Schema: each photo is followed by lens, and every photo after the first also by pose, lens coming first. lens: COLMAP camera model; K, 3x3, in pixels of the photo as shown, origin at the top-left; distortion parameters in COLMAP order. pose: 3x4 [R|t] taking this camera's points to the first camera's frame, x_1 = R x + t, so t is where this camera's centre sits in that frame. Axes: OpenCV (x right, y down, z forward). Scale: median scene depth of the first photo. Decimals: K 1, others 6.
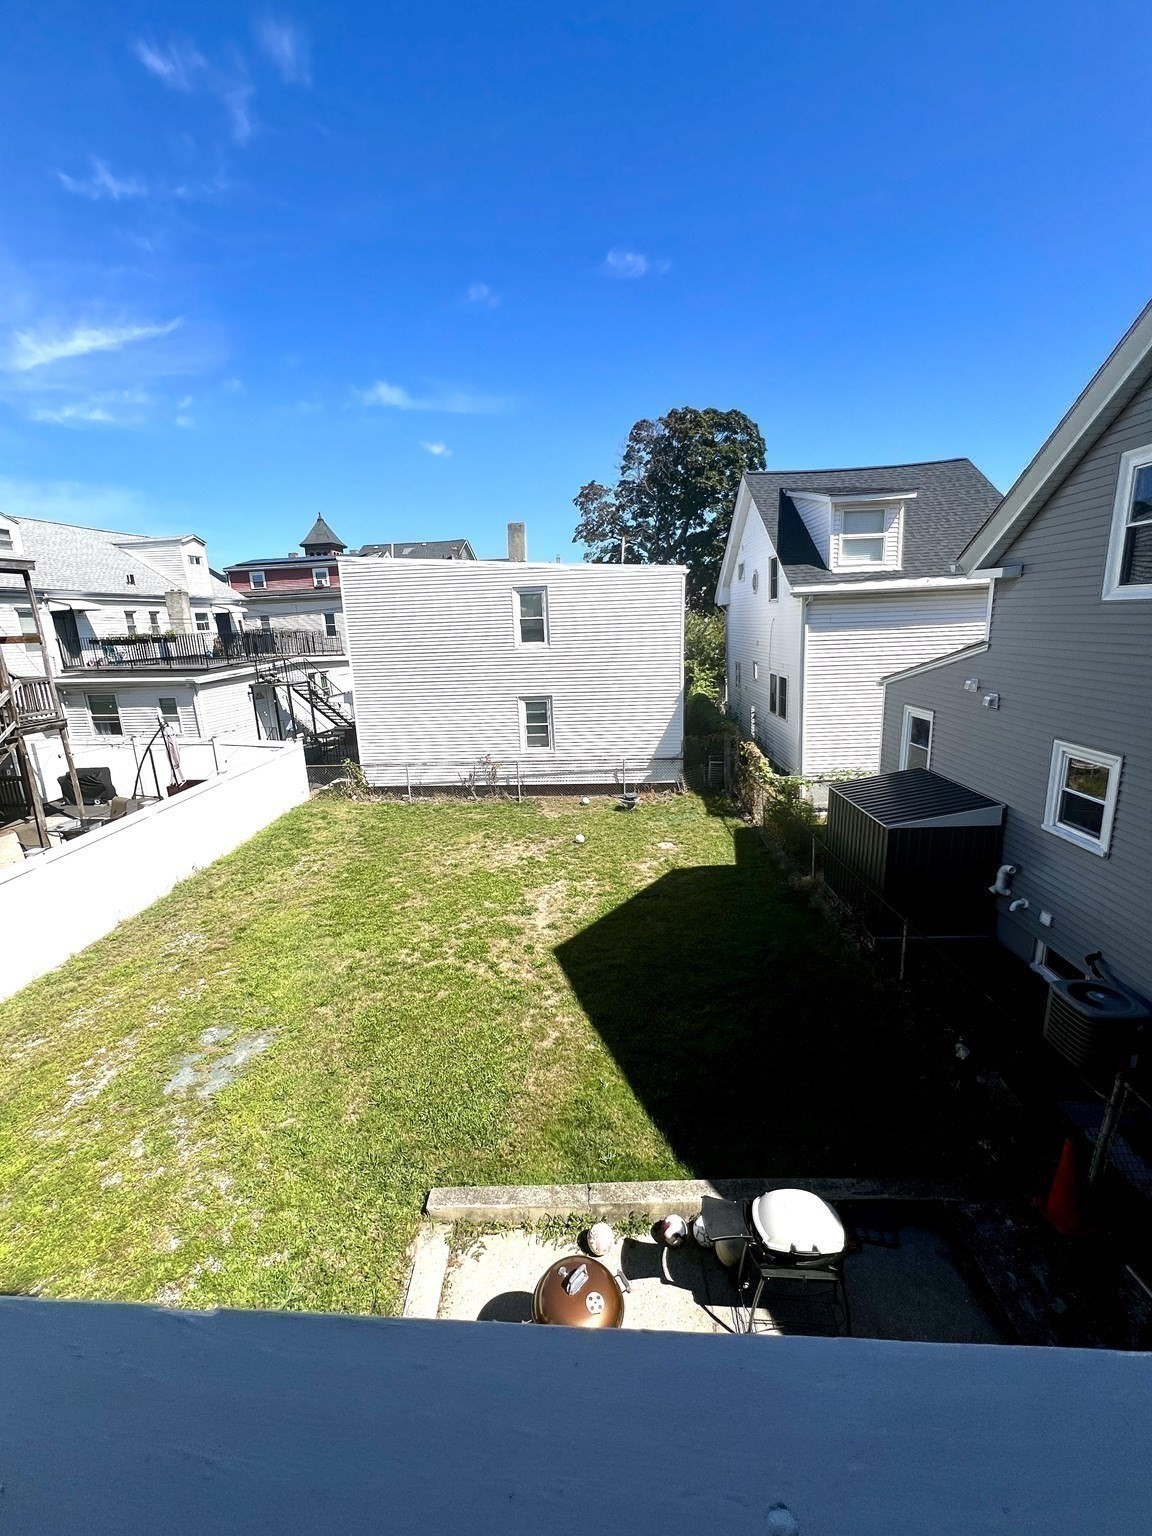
lens RADIAL K [[619.4, 0, 572.2], [0, 619.4, 769.4], [0, 0, 1]] dist [-0.000291, 0.000034]
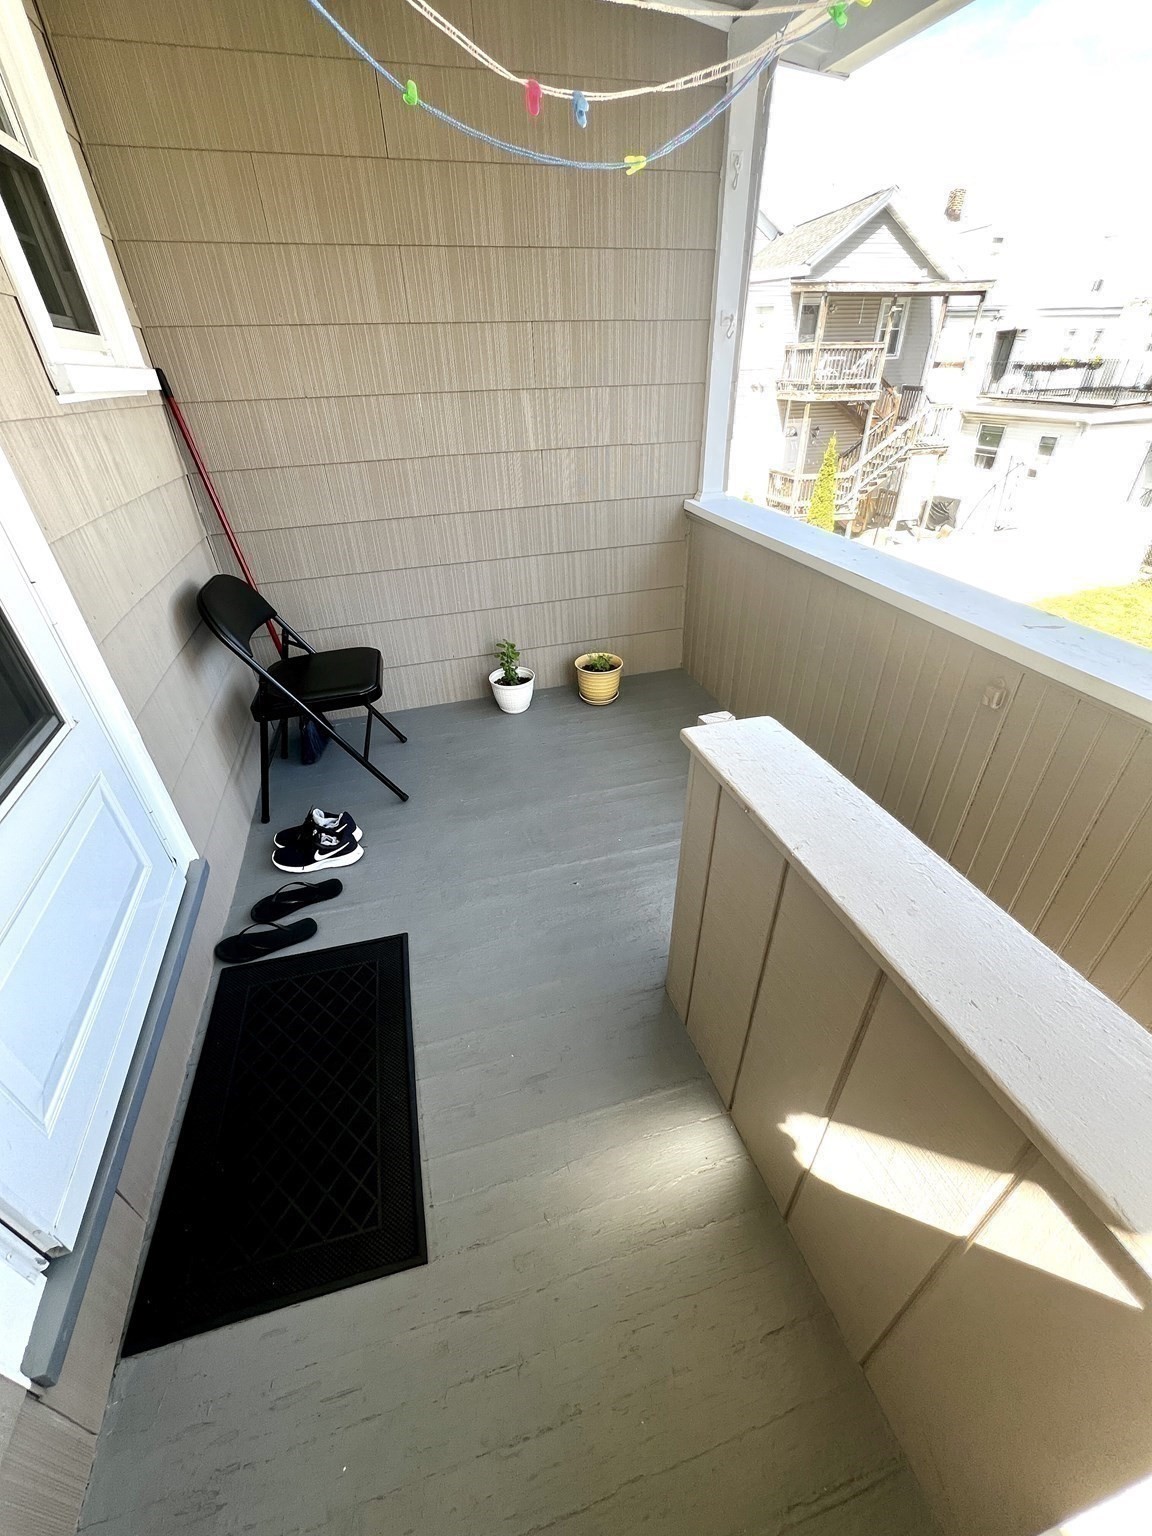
lens RADIAL K [[619.4, 0, 571.9], [0, 619.4, 769.3], [0, 0, 1]] dist [-0.000291, 0.000034]
pose [[0.337064, 0.536119, -0.773928, 0.125407], [-0.209592, 0.844132, 0.493470, 0.003846], [0.917856, -0.004122, 0.396893, -0.077463]]
